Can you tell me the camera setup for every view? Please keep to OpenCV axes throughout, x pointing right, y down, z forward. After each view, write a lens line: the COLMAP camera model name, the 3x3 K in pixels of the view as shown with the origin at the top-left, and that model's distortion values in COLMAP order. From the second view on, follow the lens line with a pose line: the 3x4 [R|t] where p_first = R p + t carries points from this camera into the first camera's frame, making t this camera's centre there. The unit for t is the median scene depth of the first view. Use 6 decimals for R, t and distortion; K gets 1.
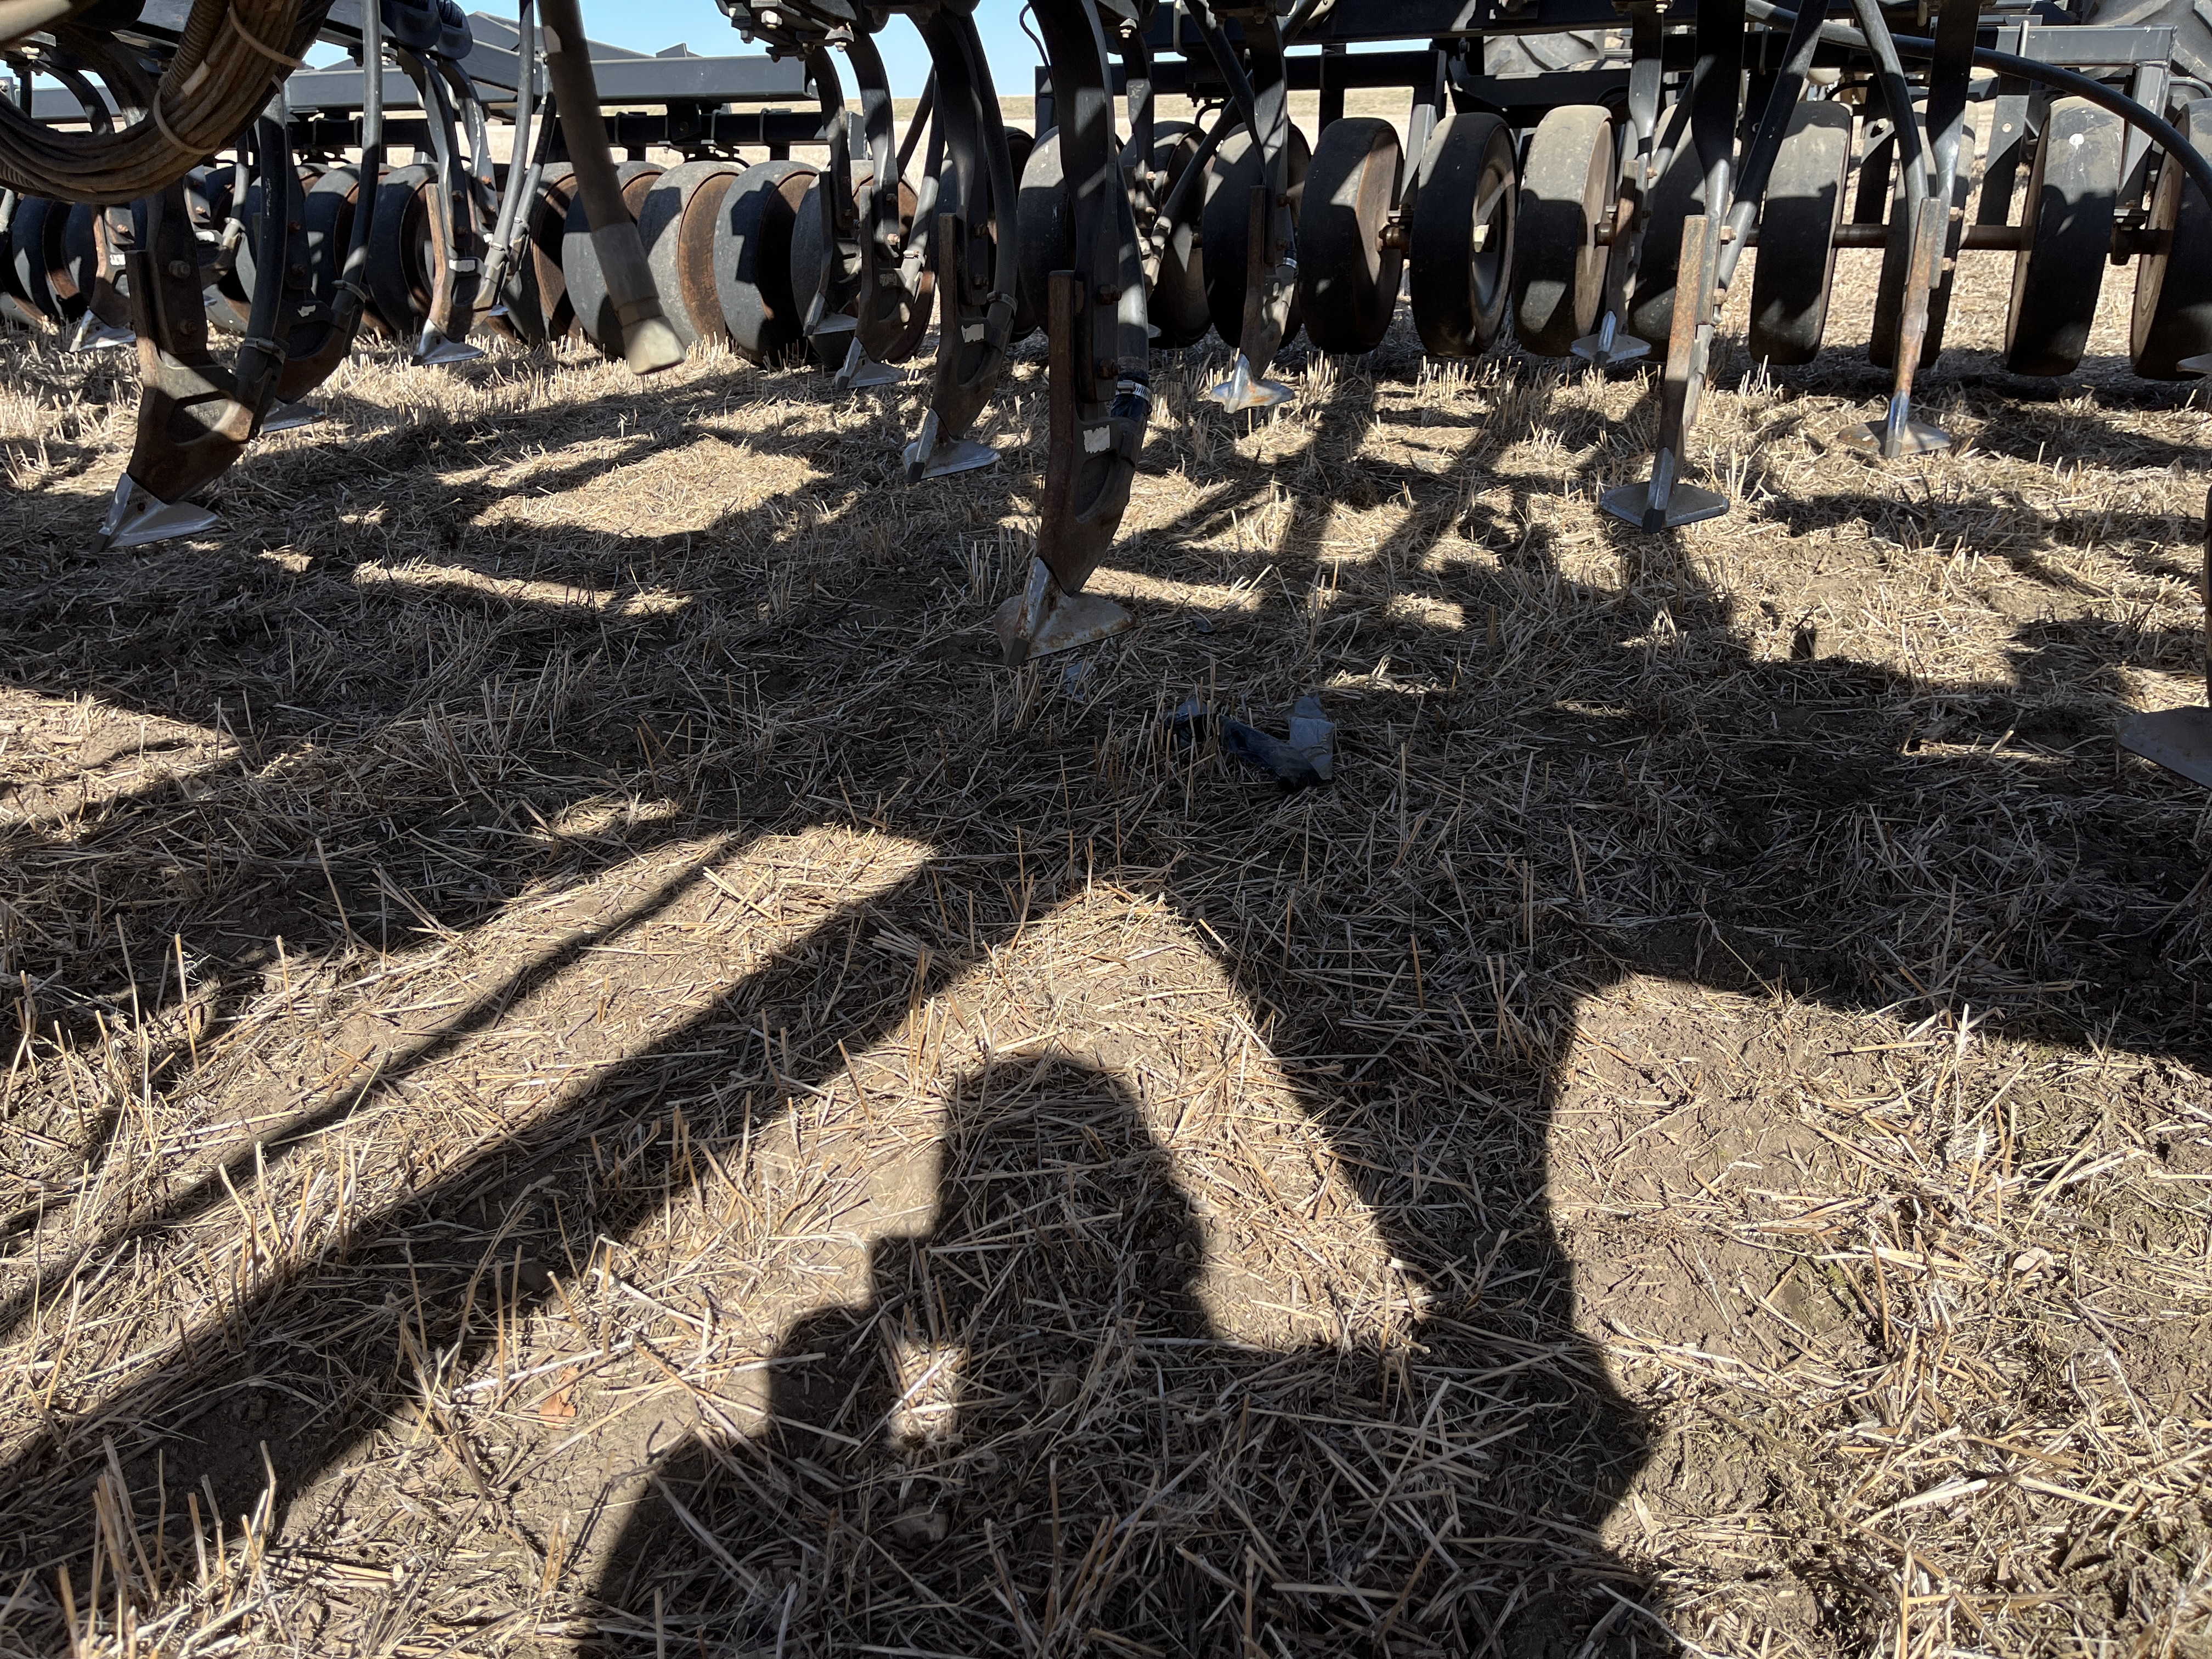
lens RADIAL K [[1677.2, 0, 1100.8], [0, 1677.2, 827.3], [0, 0, 1]] dist [0.062847, -0.094770]
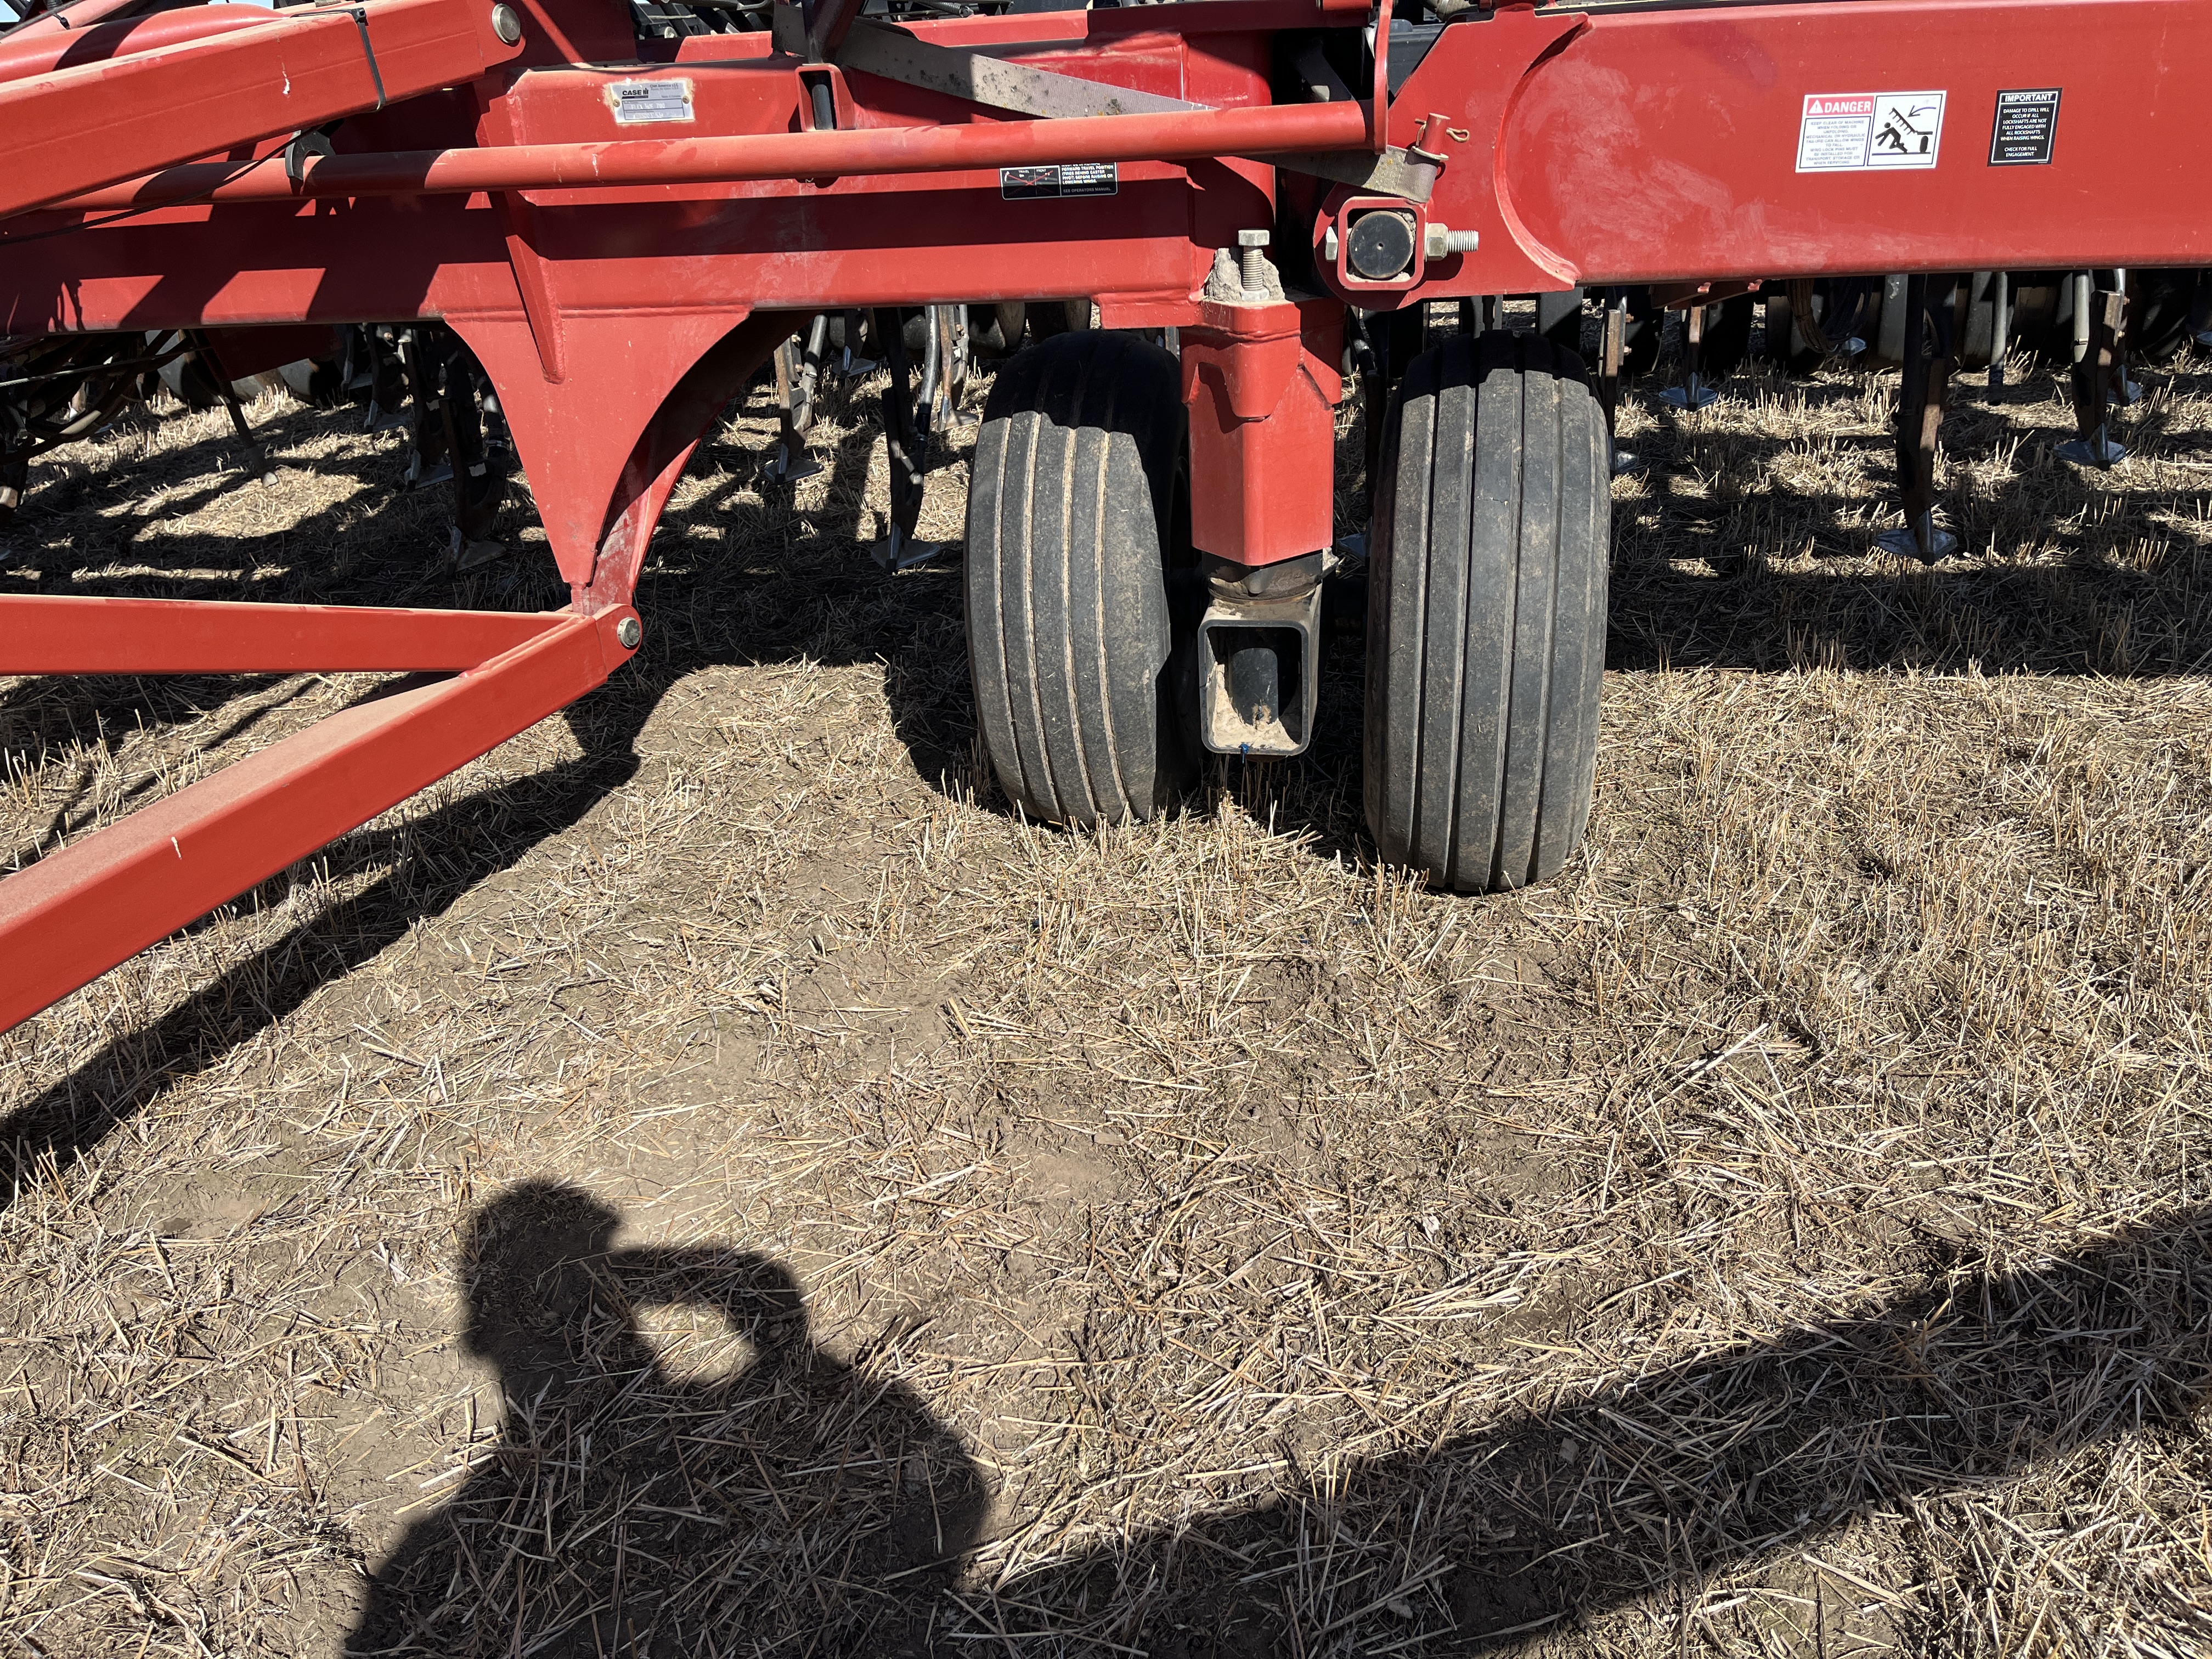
lens RADIAL K [[1677.2, 0, 1098.7], [0, 1677.2, 830.4], [0, 0, 1]] dist [0.062847, -0.094770]
pose [[0.972205, -0.136854, 0.189970, 0.141395], [0.130421, 0.990390, 0.046022, 0.113786], [-0.194443, -0.019967, 0.980711, -0.625684]]
